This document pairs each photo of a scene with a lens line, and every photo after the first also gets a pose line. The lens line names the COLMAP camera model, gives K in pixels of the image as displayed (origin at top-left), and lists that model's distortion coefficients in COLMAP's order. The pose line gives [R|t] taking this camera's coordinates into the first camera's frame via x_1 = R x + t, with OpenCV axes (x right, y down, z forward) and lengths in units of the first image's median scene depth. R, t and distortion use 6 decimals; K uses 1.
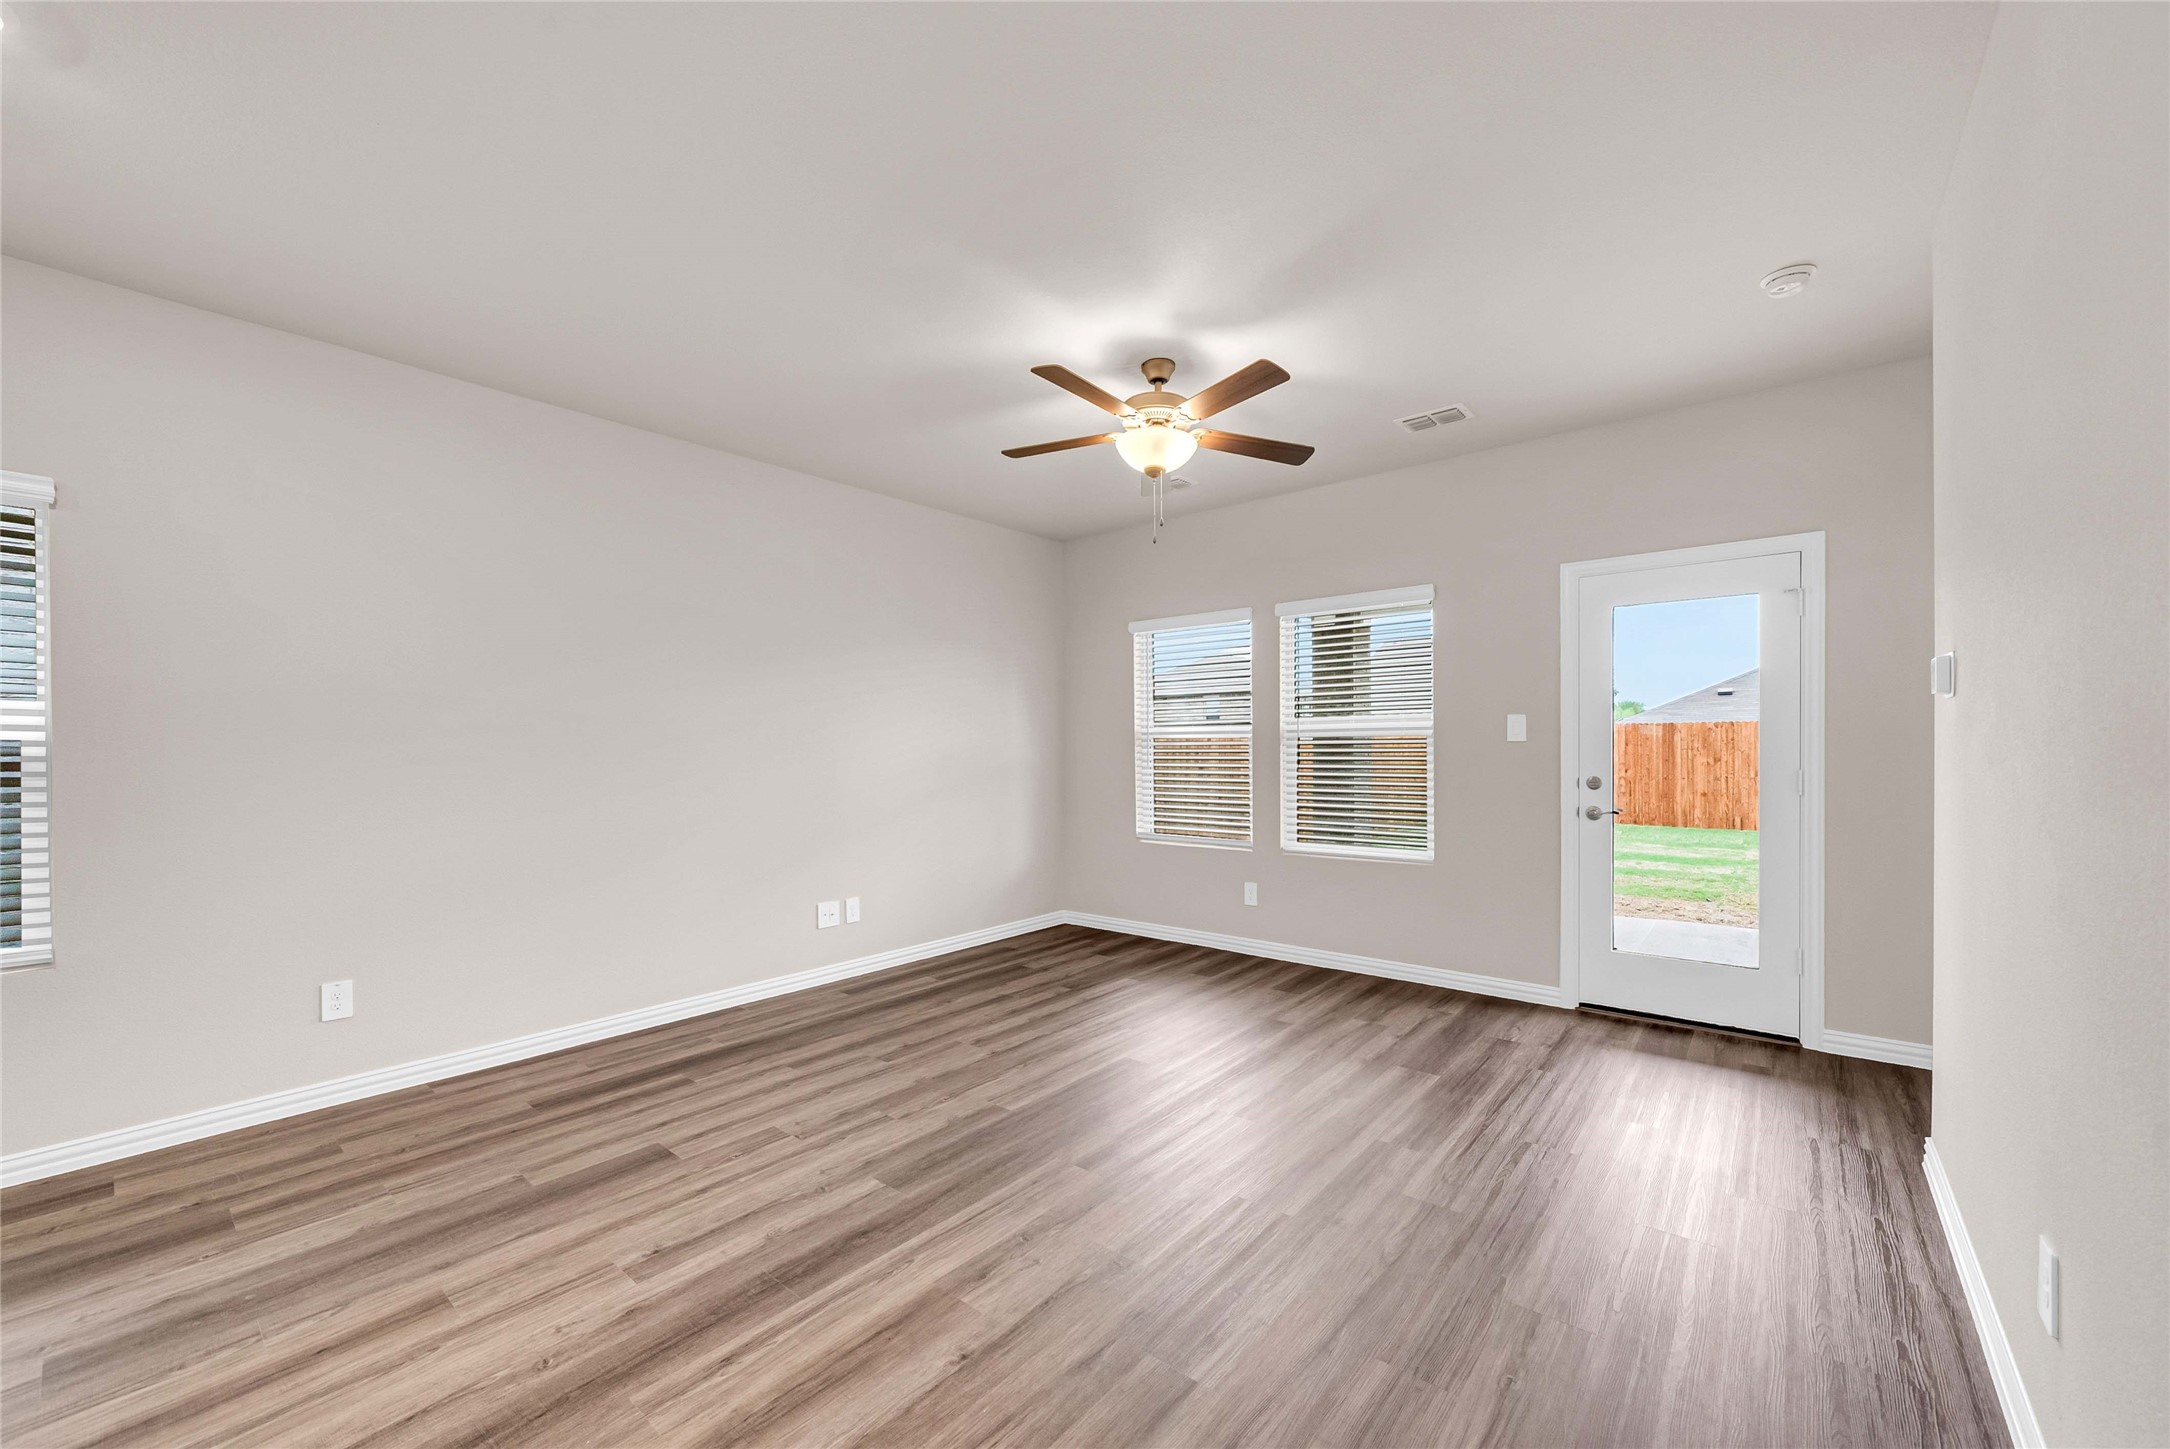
lens RADIAL K [[835.2, 0, 1093.0], [0, 835.2, 762.6], [0, 0, 1]] dist [-0.003228, -0.000258]
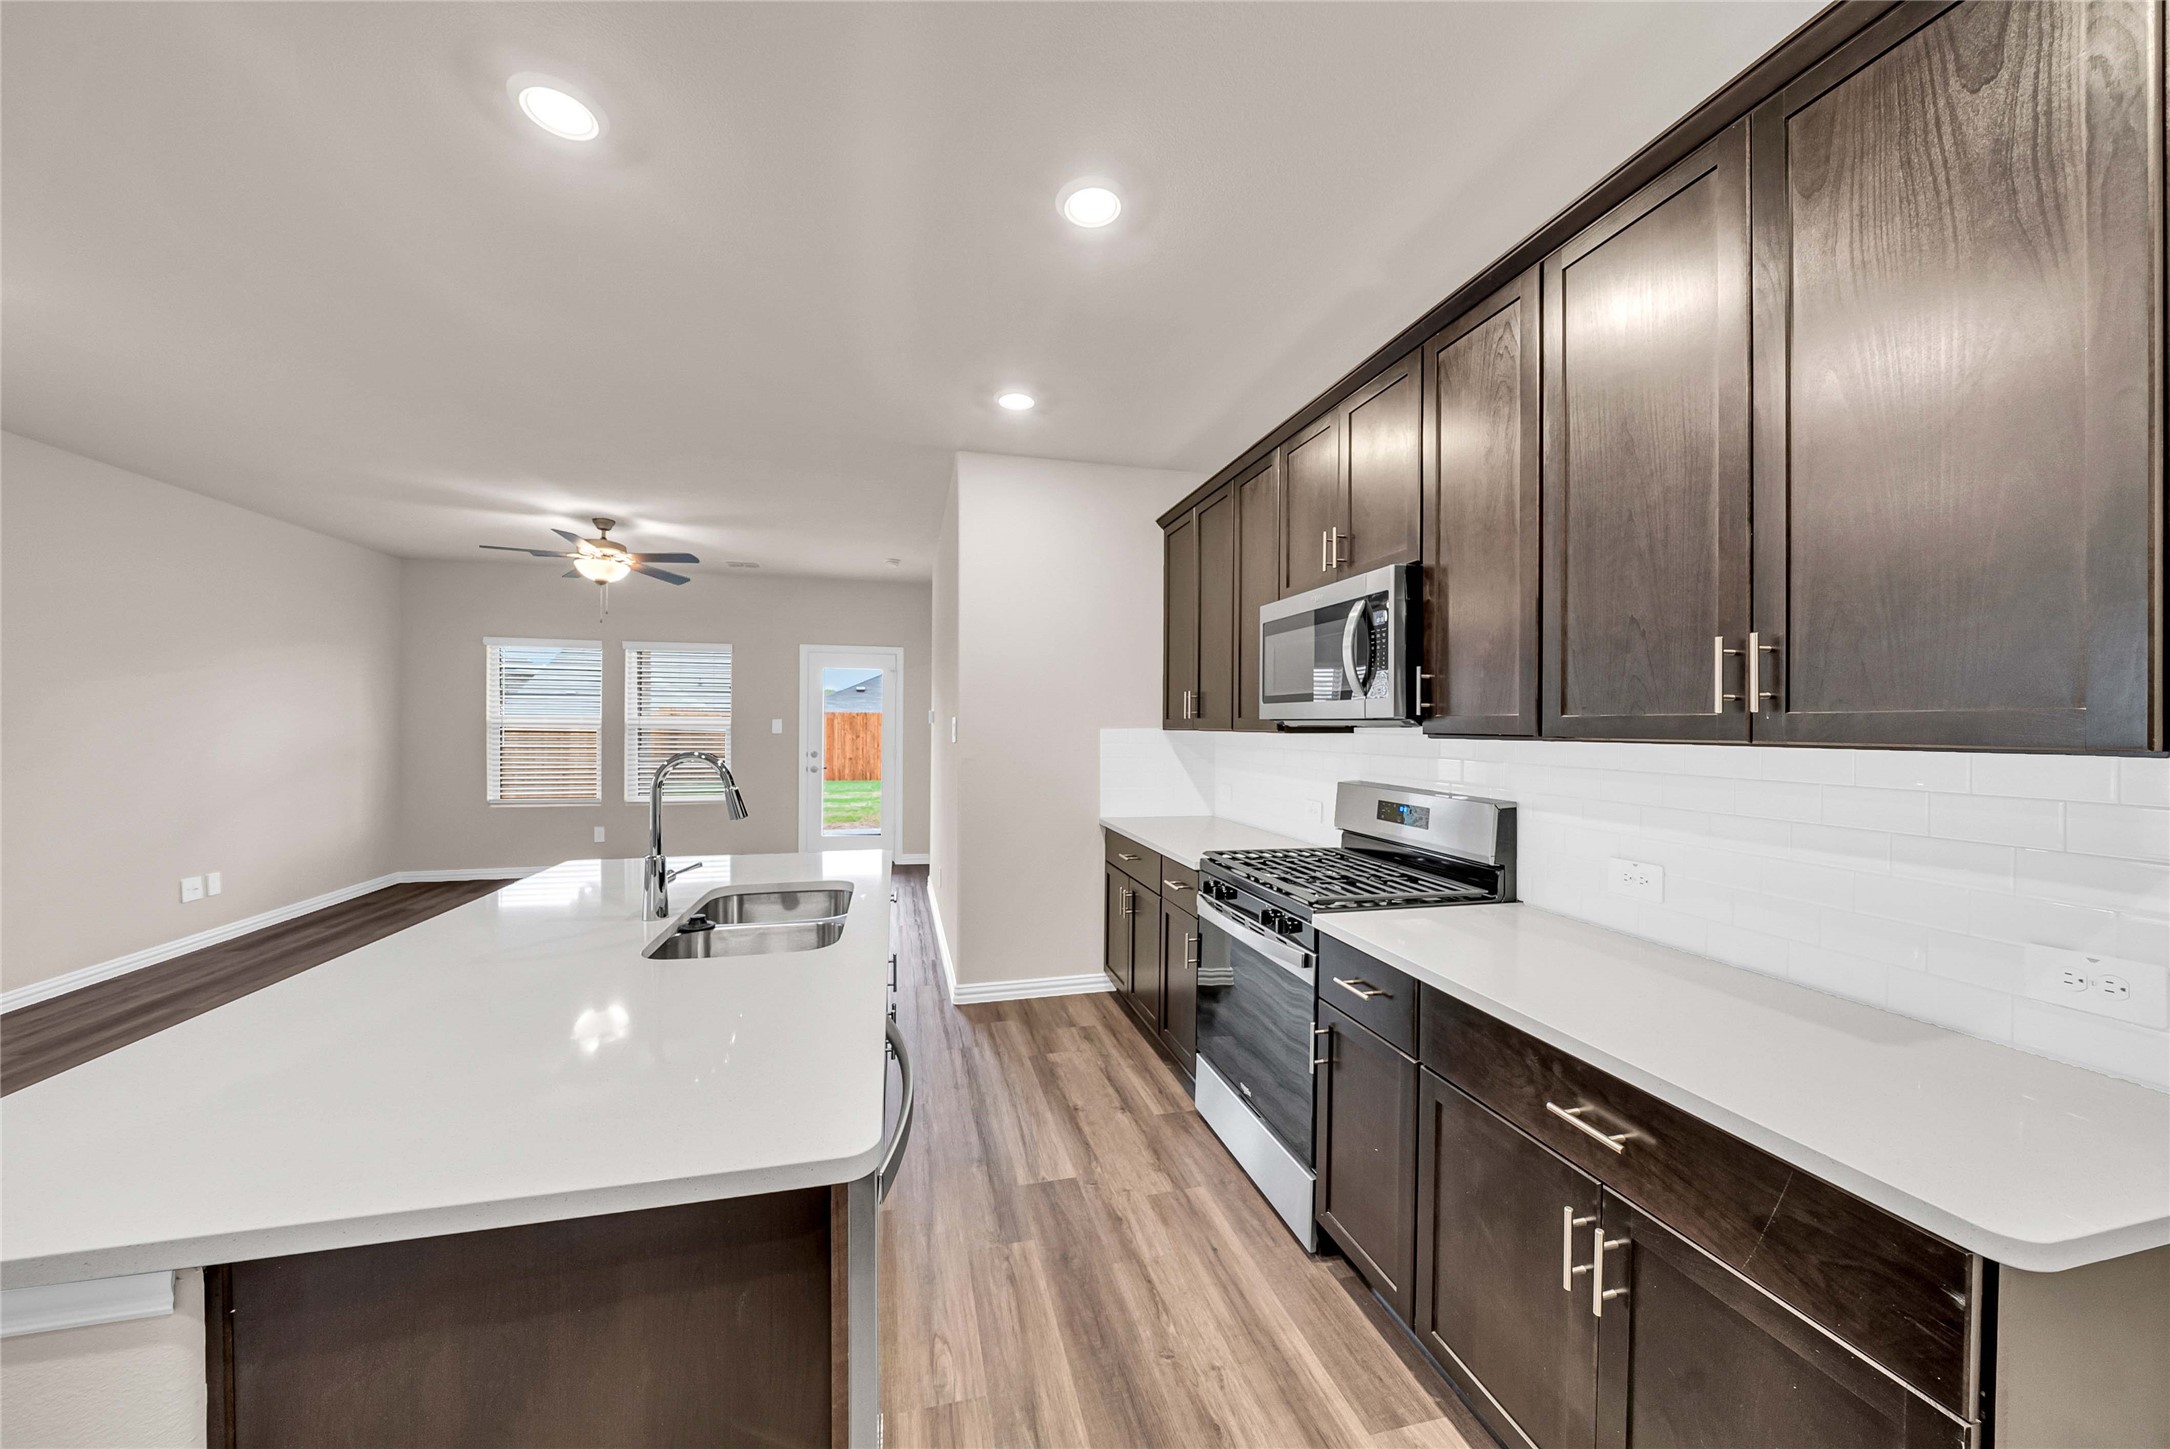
lens RADIAL K [[748.9, 0, 1075.5], [0, 748.9, 728.4], [0, 0, 1]] dist [0.000028, 0.000081]
pose [[0.595983, 0.006937, 0.802967, -0.589494], [0.000922, 0.999956, -0.009324, -0.025638], [-0.802997, 0.006298, 0.595950, -0.726918]]
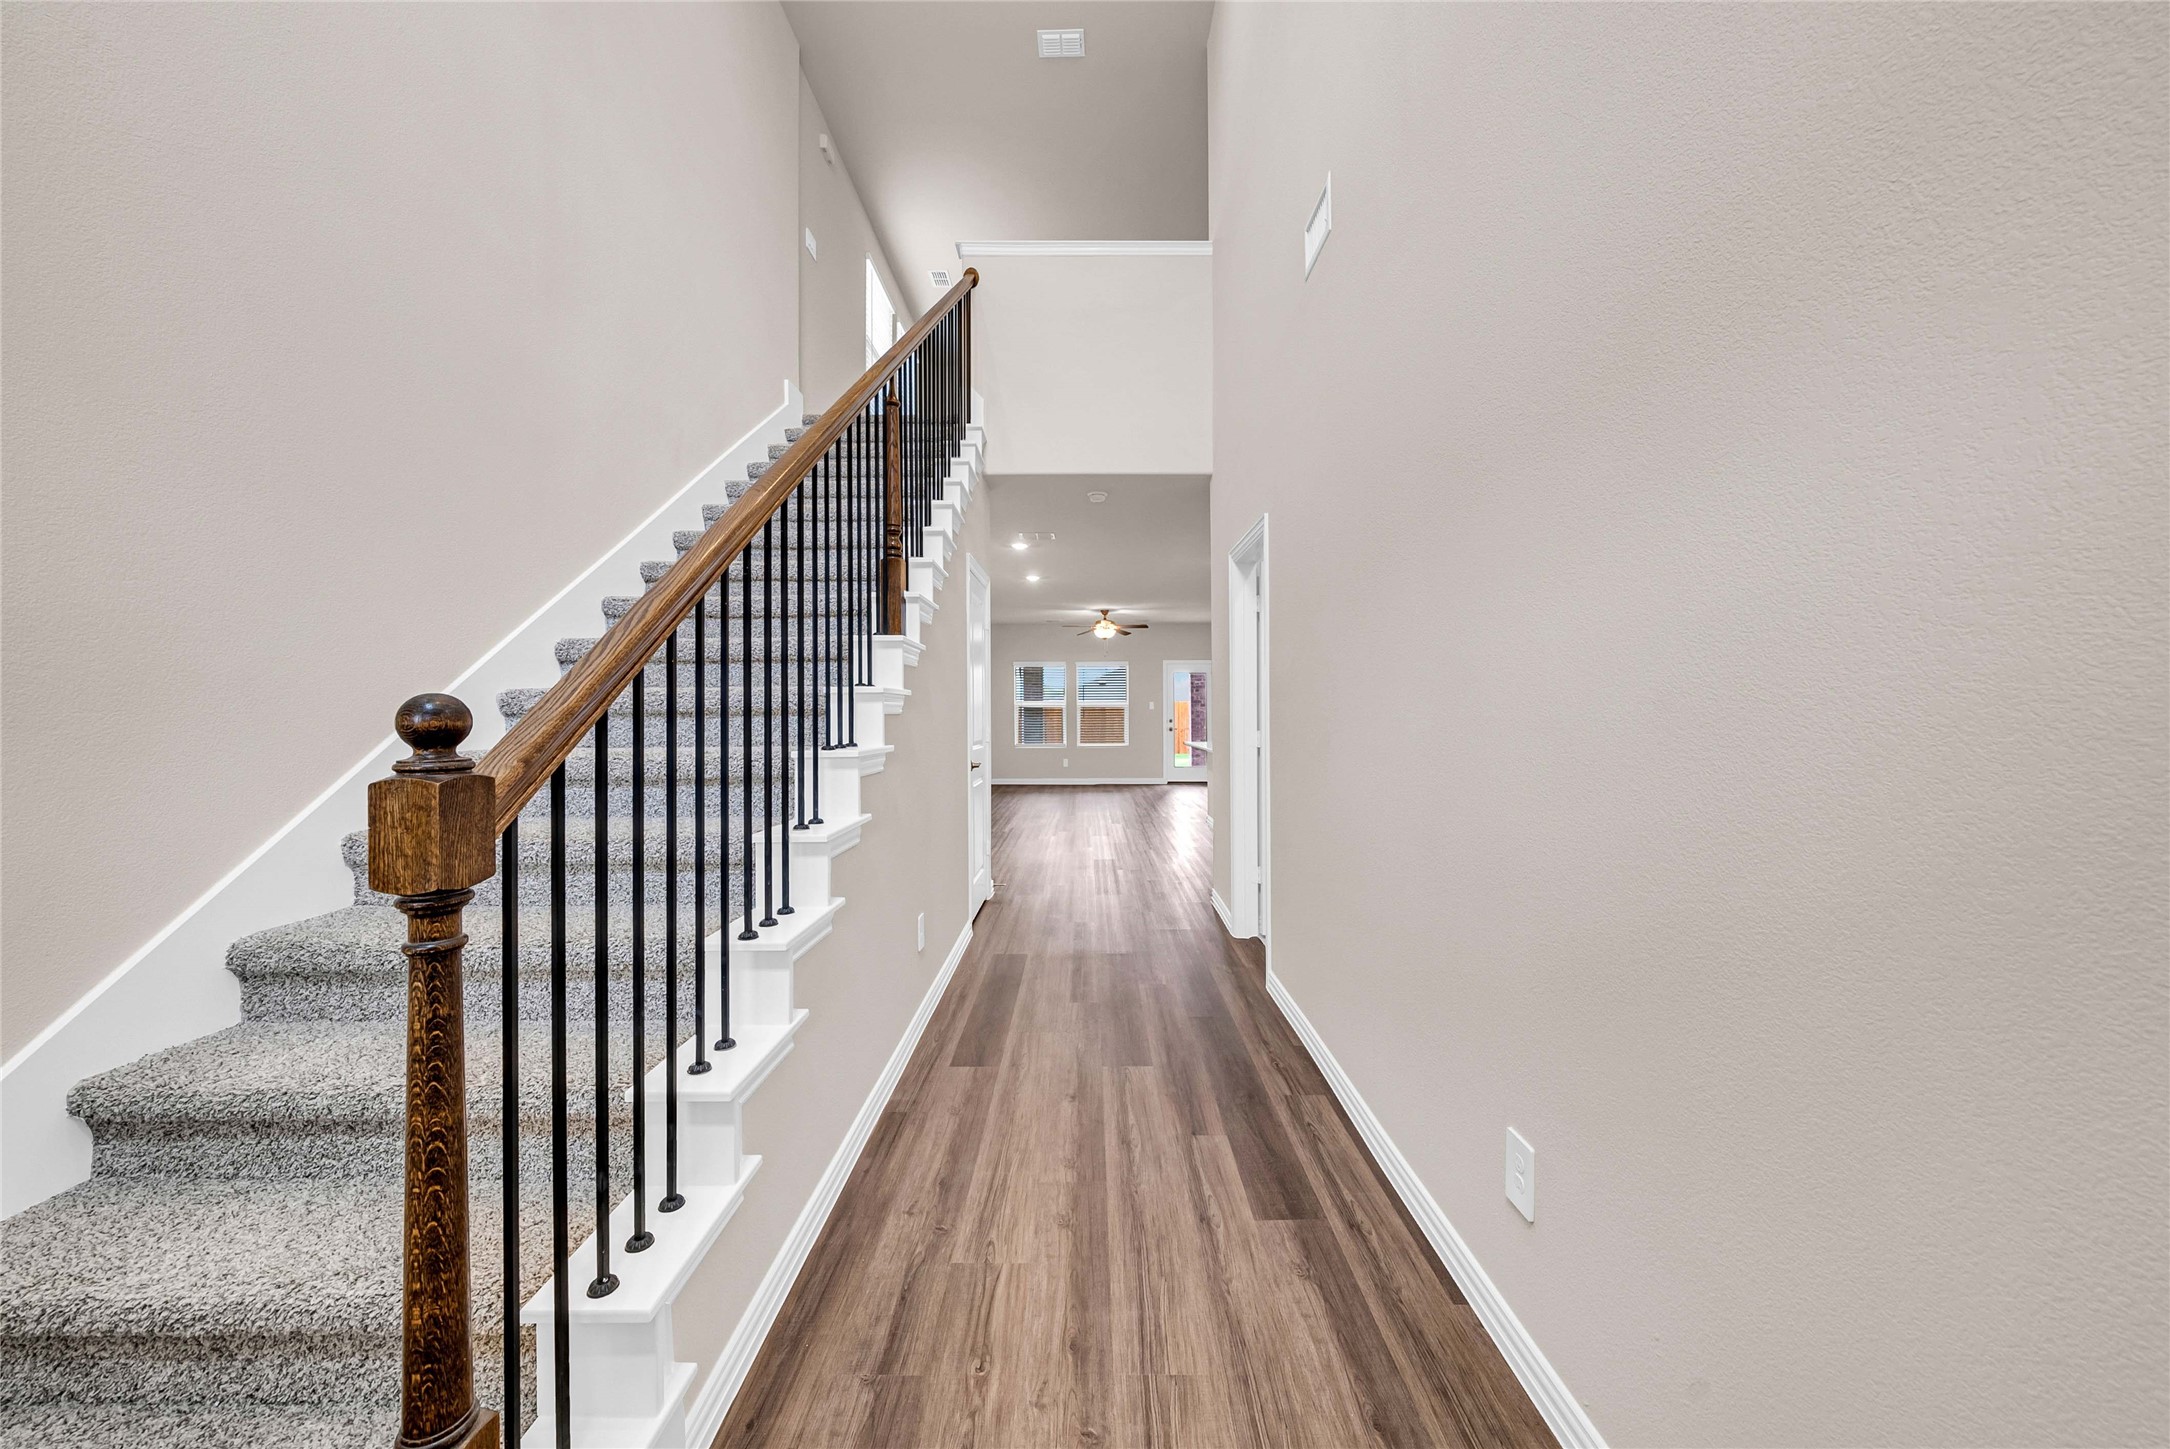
lens RADIAL K [[759.0, 0, 1092.0], [0, 759.0, 733.6], [0, 0, 1]] dist [-0.002854, -0.000160]
pose [[0.764332, -0.013626, 0.644679, -2.215252], [0.007879, 0.999899, 0.011792, 0.043464], [-0.644775, -0.003933, 0.764362, -1.624045]]
